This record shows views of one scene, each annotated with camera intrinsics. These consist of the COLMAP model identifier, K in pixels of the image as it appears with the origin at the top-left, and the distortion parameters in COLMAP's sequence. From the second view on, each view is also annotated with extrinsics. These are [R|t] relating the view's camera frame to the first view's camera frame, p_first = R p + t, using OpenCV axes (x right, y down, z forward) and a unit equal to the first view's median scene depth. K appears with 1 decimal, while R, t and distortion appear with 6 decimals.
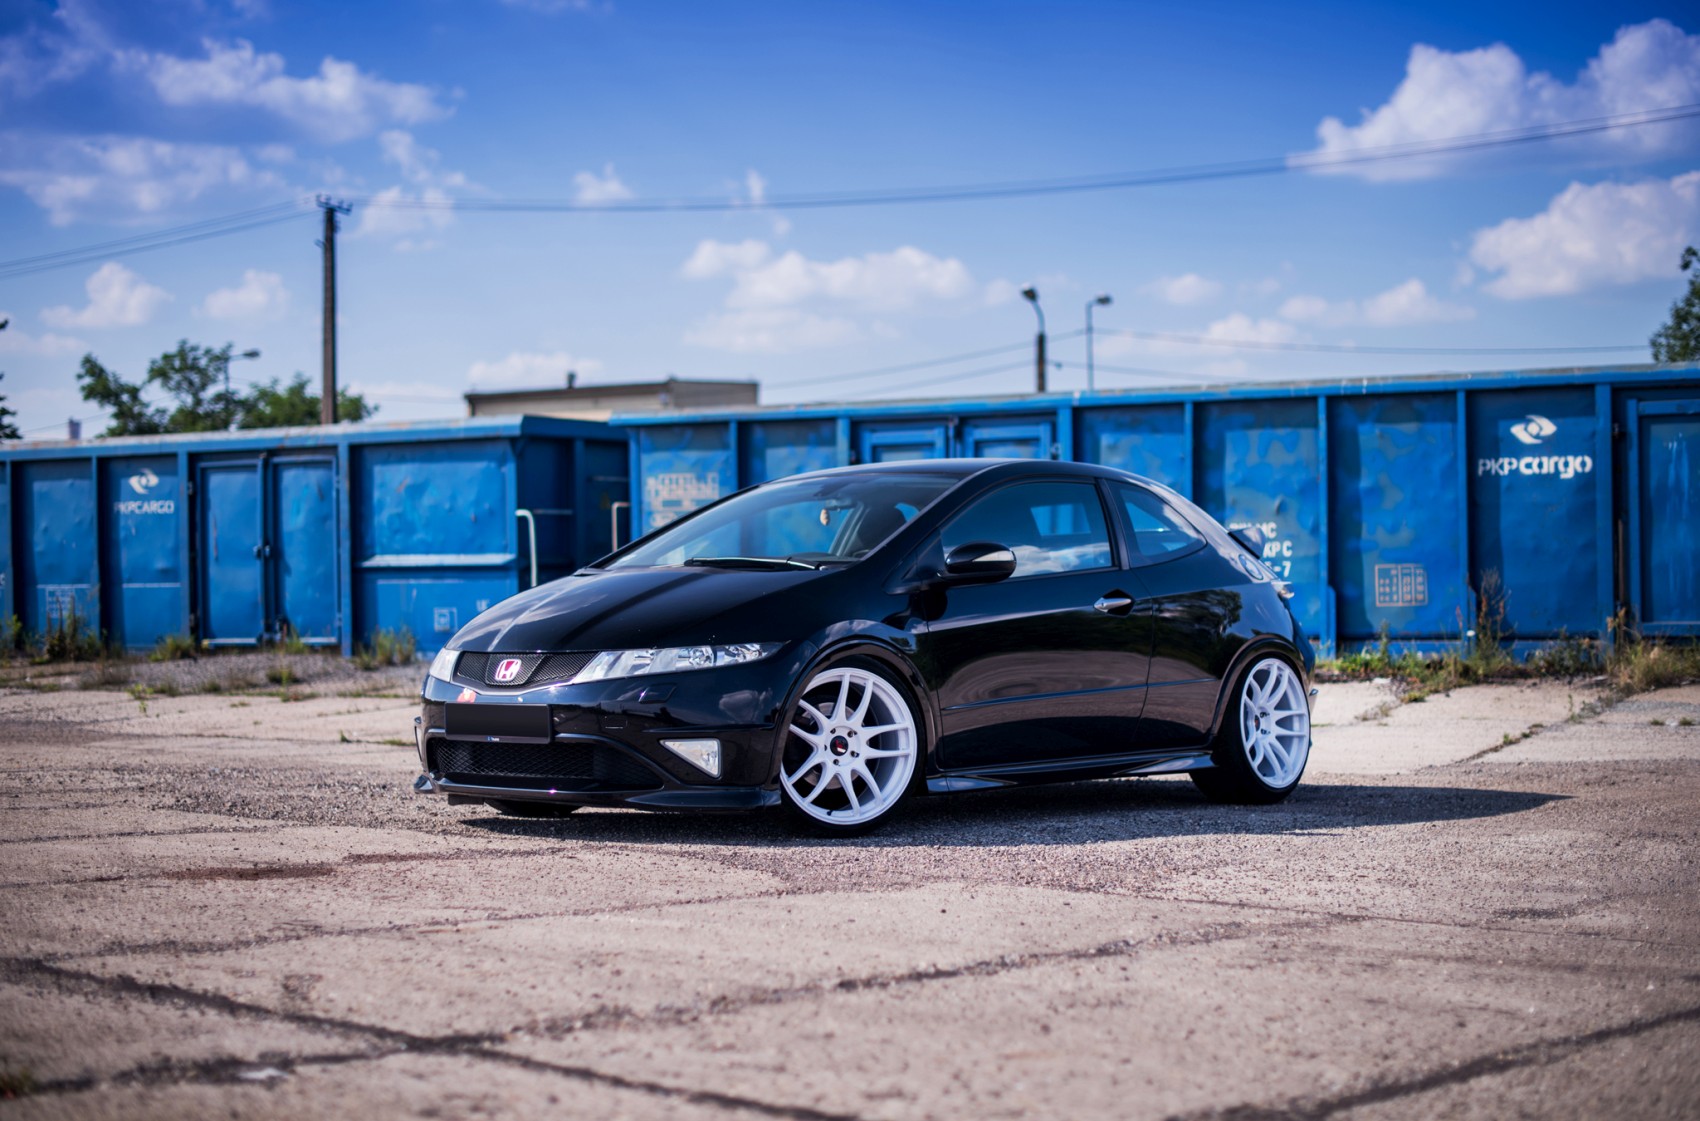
lens RADIAL K [[2617.4, 0, 842.2], [0, 2617.4, 557.7], [0, 0, 1]] dist [-0.106400, 0.000000]
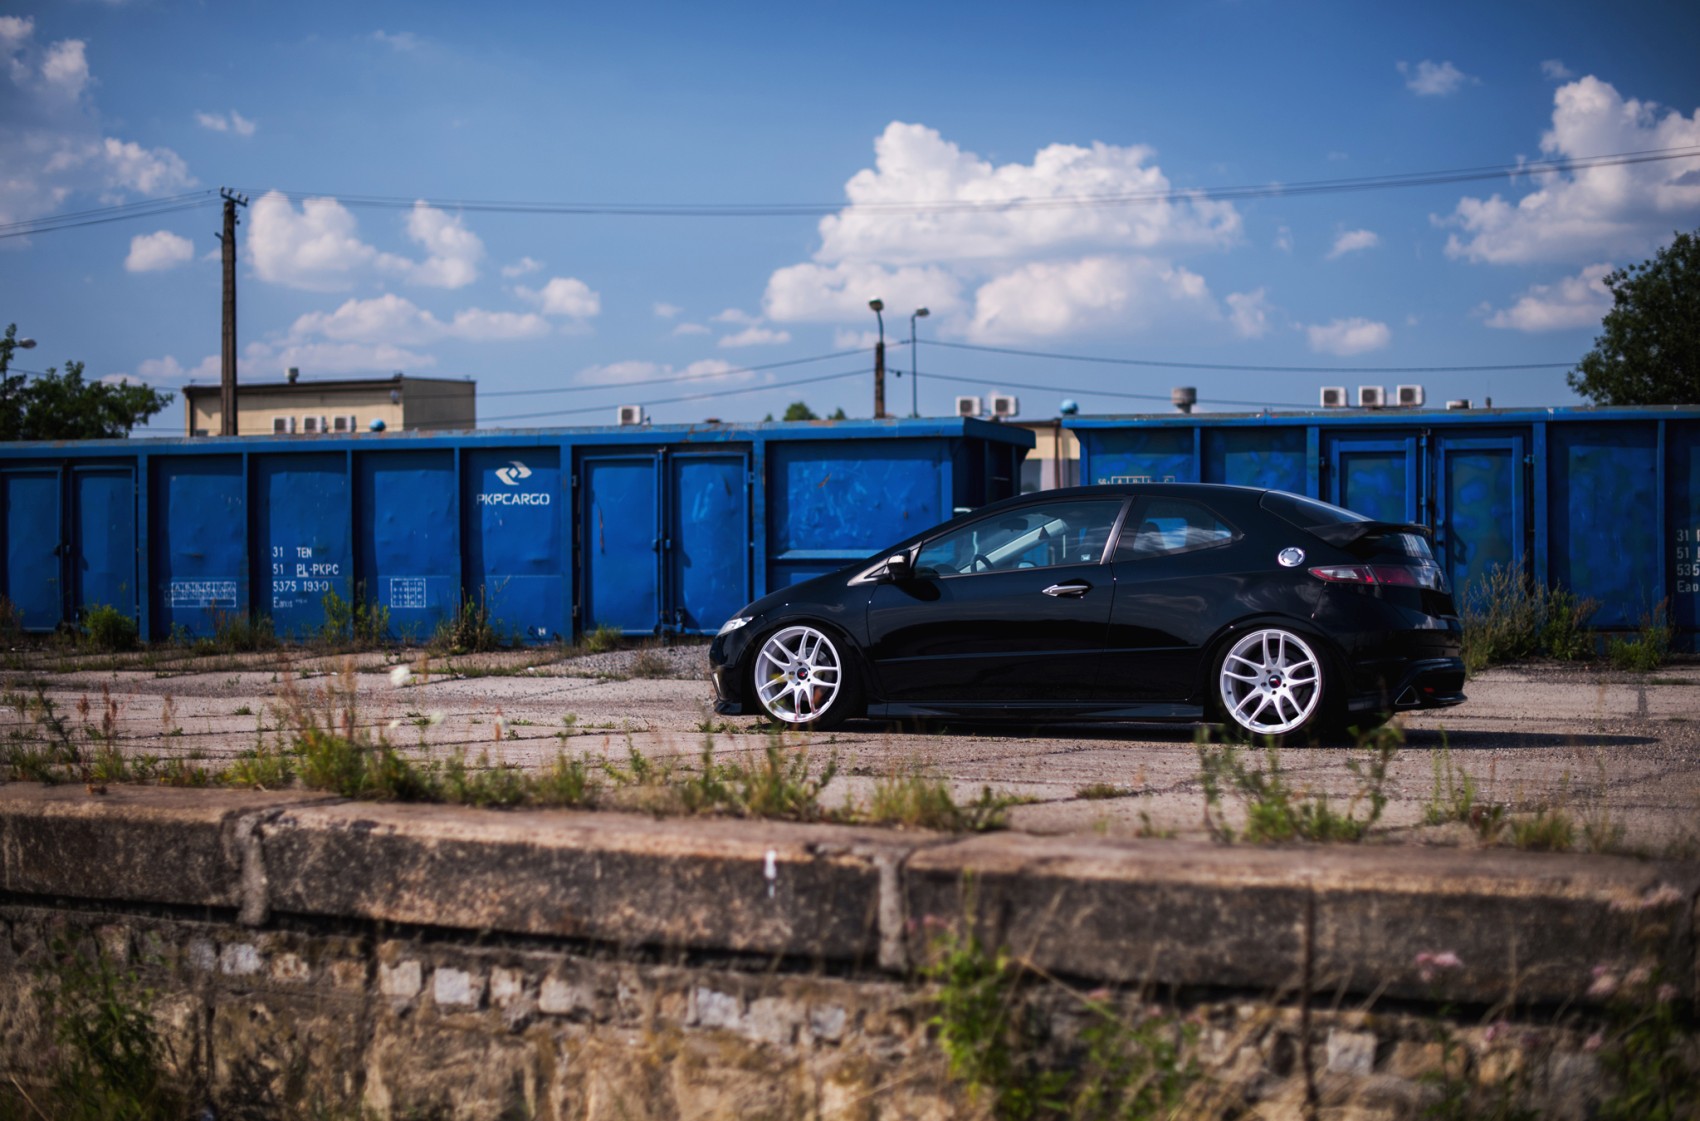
lens RADIAL K [[2617.4, 0, 834.6], [0, 2617.4, 548.5], [0, 0, 1]] dist [-0.106400, 0.000000]
pose [[0.980556, 0.010322, 0.195968, -0.446223], [-0.009282, 0.999938, -0.006223, 0.006350], [-0.196020, 0.004283, 0.980591, -0.026800]]
